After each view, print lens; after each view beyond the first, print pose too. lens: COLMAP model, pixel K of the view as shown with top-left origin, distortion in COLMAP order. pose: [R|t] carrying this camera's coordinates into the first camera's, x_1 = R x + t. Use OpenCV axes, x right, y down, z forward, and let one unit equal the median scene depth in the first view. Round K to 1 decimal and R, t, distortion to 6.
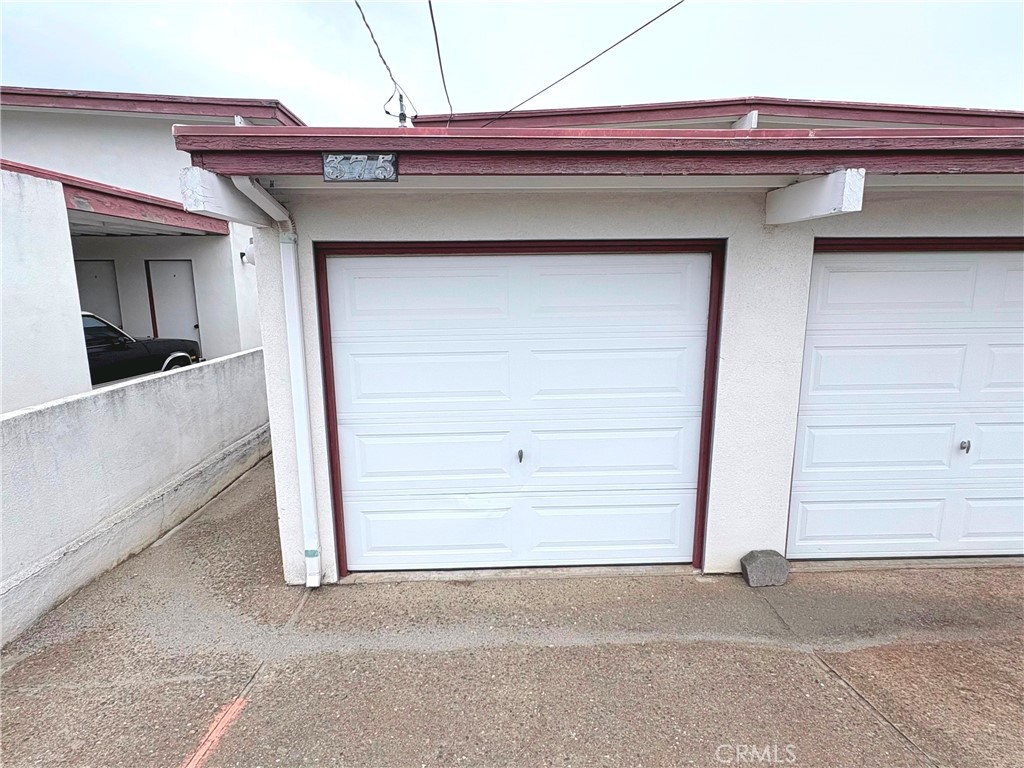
lens RADIAL K [[552.6, 0, 505.0], [0, 552.6, 382.2], [0, 0, 1]] dist [0.000503, 0.001003]
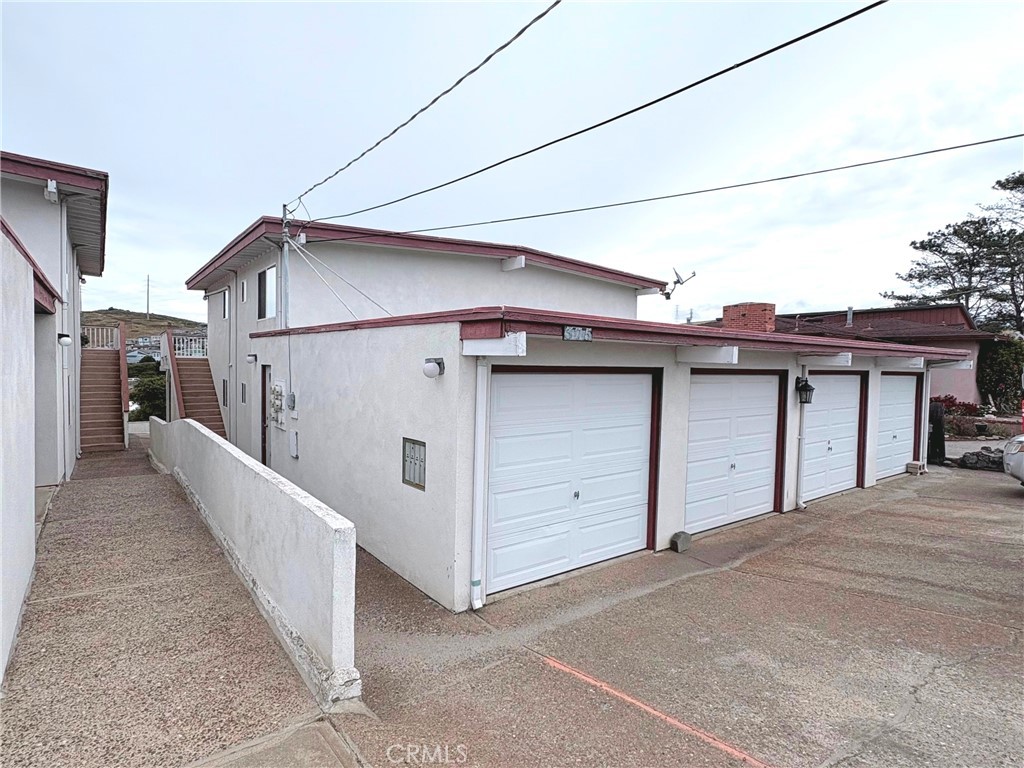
lens RADIAL K [[552.6, 0, 515.6], [0, 552.6, 383.2], [0, 0, 1]] dist [0.000503, 0.001003]
pose [[0.809987, 0.002616, 0.586443, -1.073119], [0.076463, 0.990983, -0.110031, -0.027856], [-0.581442, 0.133965, 0.802483, -0.236014]]
